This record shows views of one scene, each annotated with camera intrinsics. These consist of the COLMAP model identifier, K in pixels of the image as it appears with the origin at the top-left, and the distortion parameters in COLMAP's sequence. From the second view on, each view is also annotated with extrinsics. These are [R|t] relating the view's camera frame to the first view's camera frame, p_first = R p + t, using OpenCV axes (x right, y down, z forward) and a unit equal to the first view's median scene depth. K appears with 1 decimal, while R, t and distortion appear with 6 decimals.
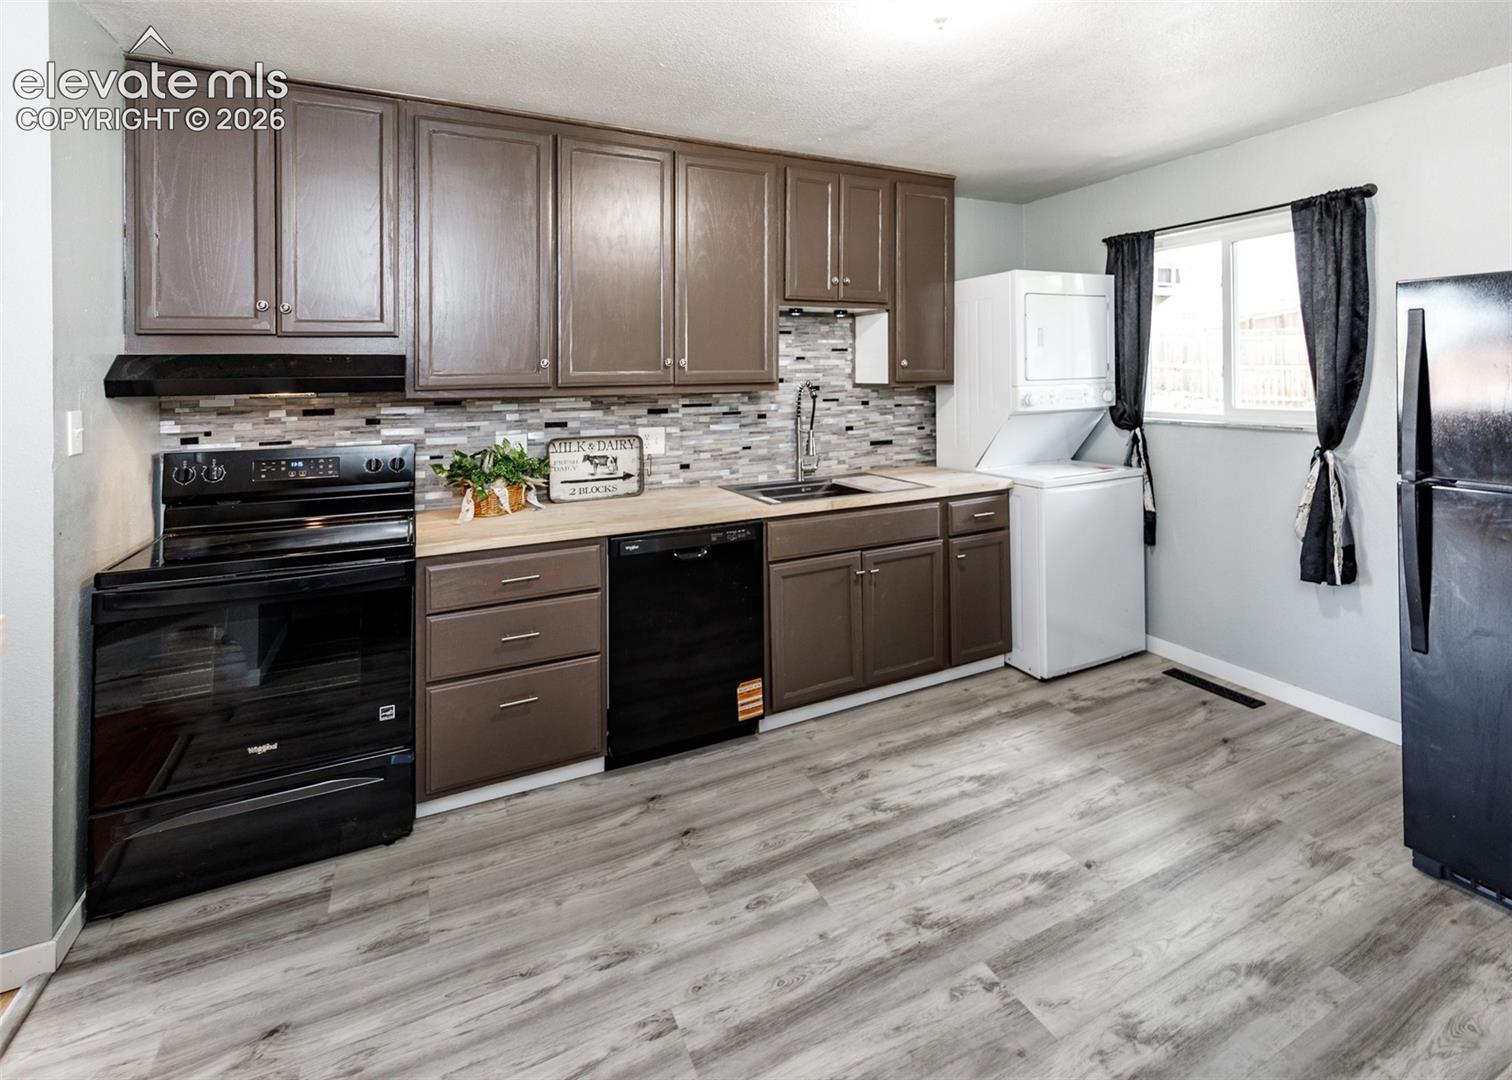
lens RADIAL K [[682.9, 0, 789.6], [0, 682.9, 334.4], [0, 0, 1]] dist [0.001036, -0.000060]
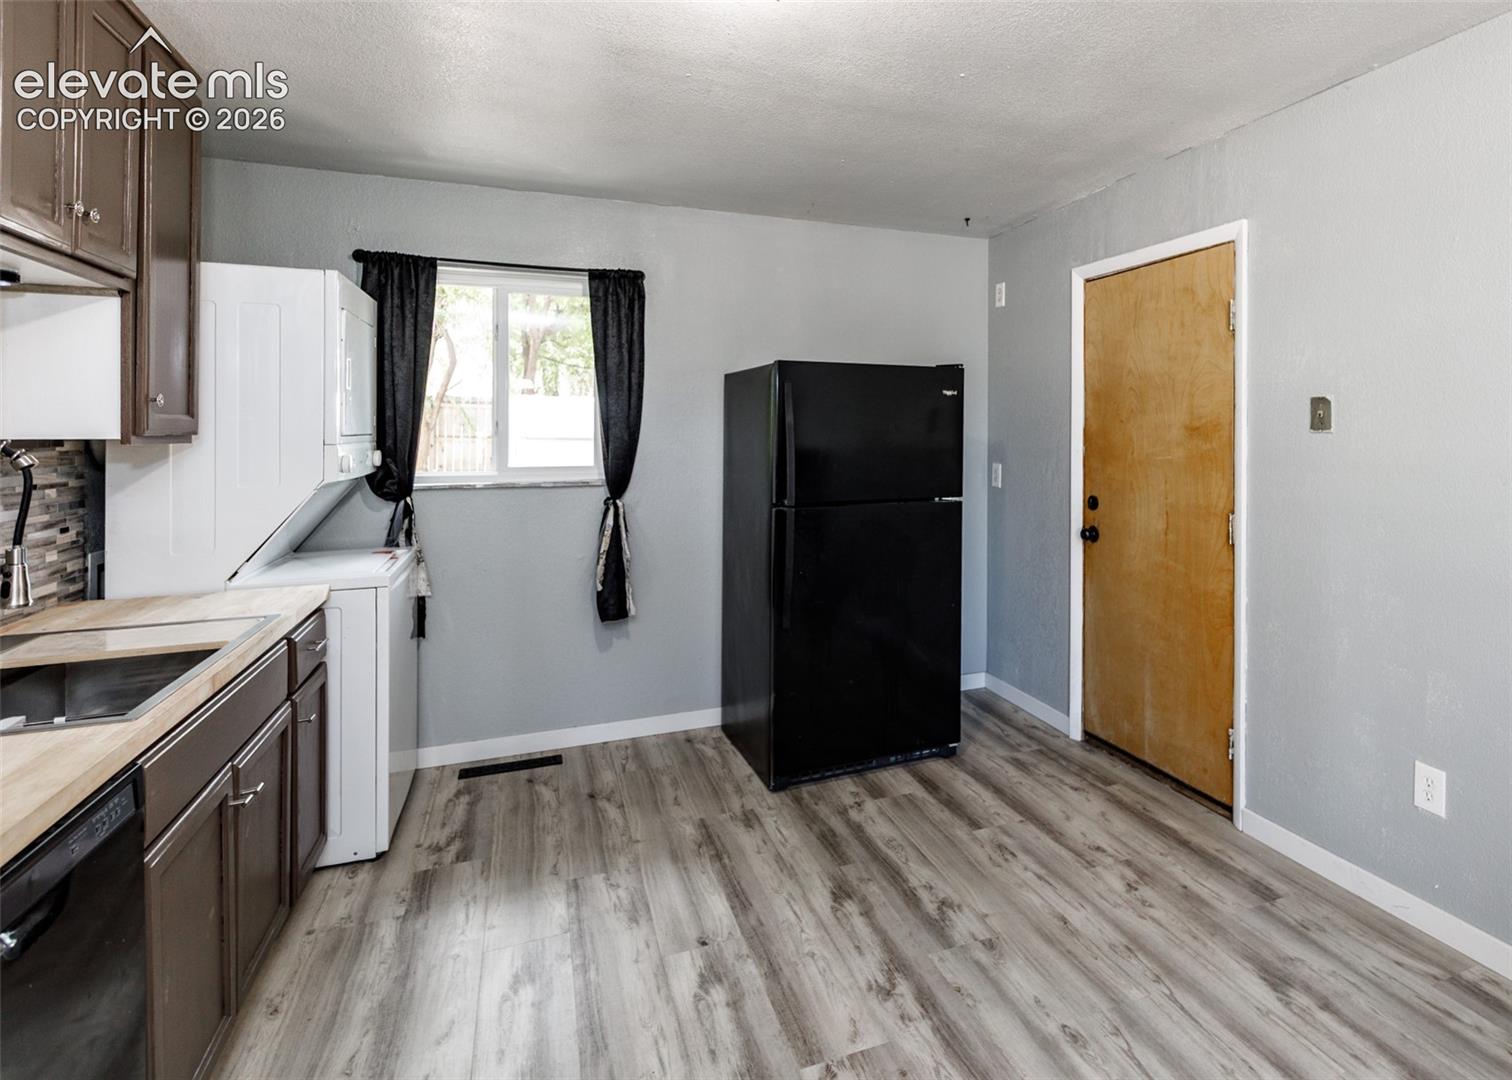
lens RADIAL K [[788.8, 0, 820.8], [0, 788.8, 436.0], [0, 0, 1]] dist [0.001590, -0.000350]
pose [[0.120894, 0.011595, 0.992598, -0.407125], [-0.049083, 0.998778, -0.005689, 0.056228], [-0.991451, -0.048032, 0.121315, 0.490183]]
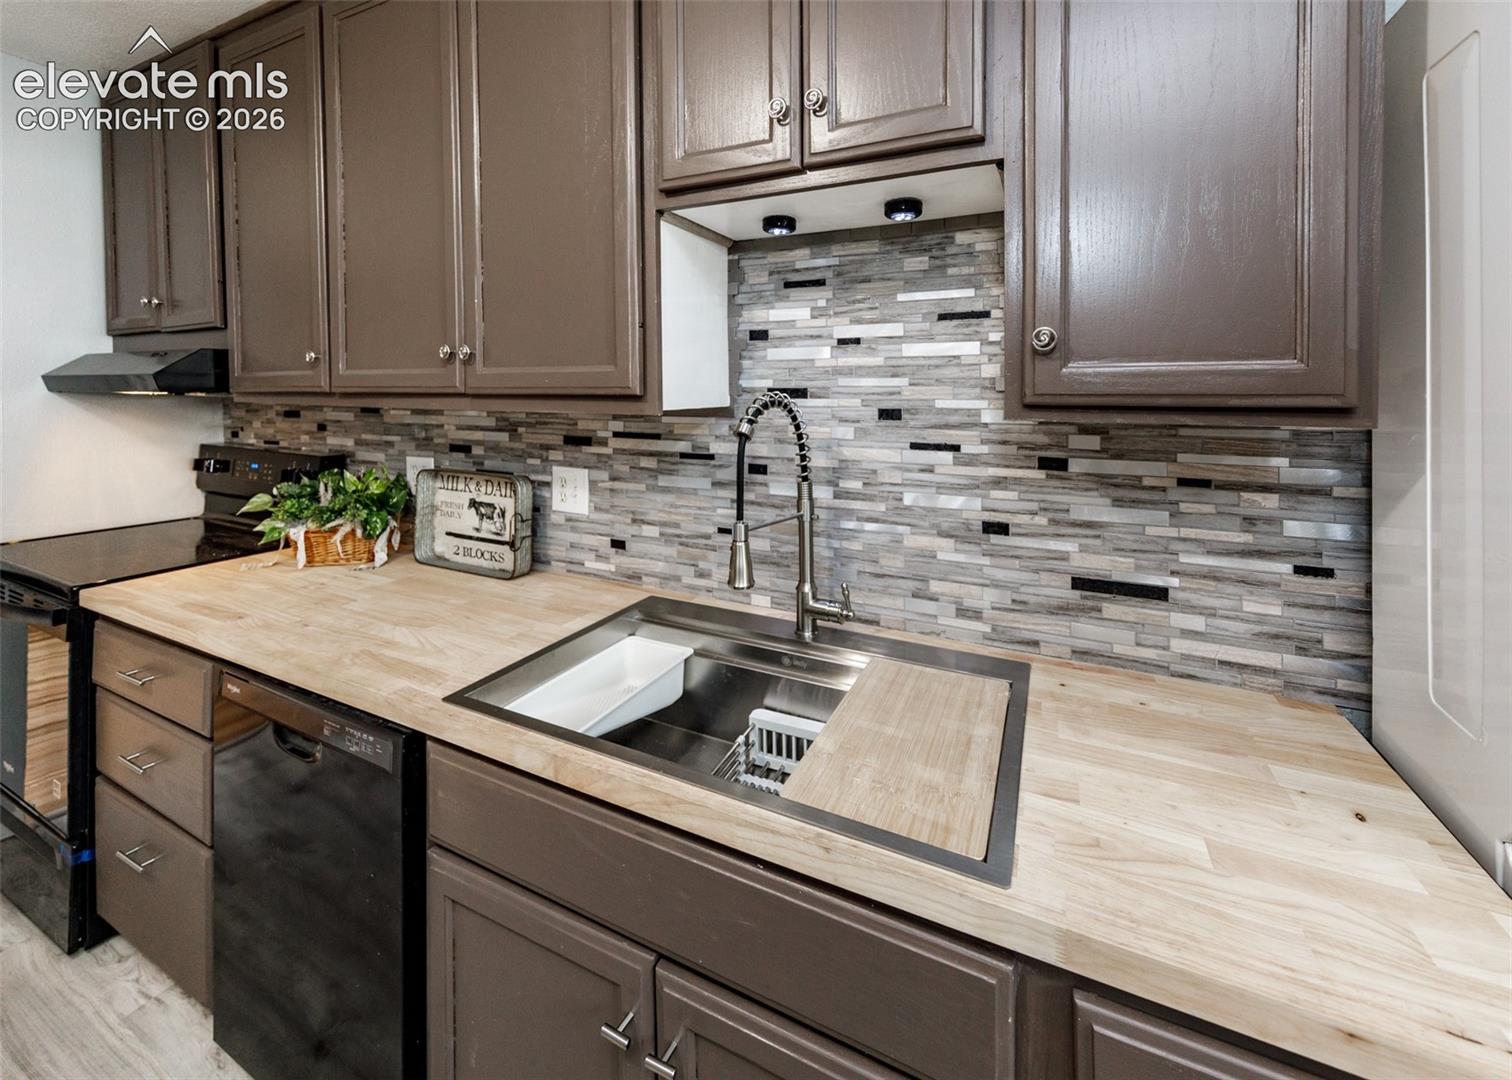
lens RADIAL K [[615.7, 0, 770.8], [0, 615.7, 382.5], [0, 0, 1]] dist [0.002235, 0.000084]
pose [[0.602454, 0.007364, -0.798120, 0.335226], [0.034428, 0.998787, 0.035203, 0.053277], [0.797411, -0.048686, 0.601469, 0.858934]]
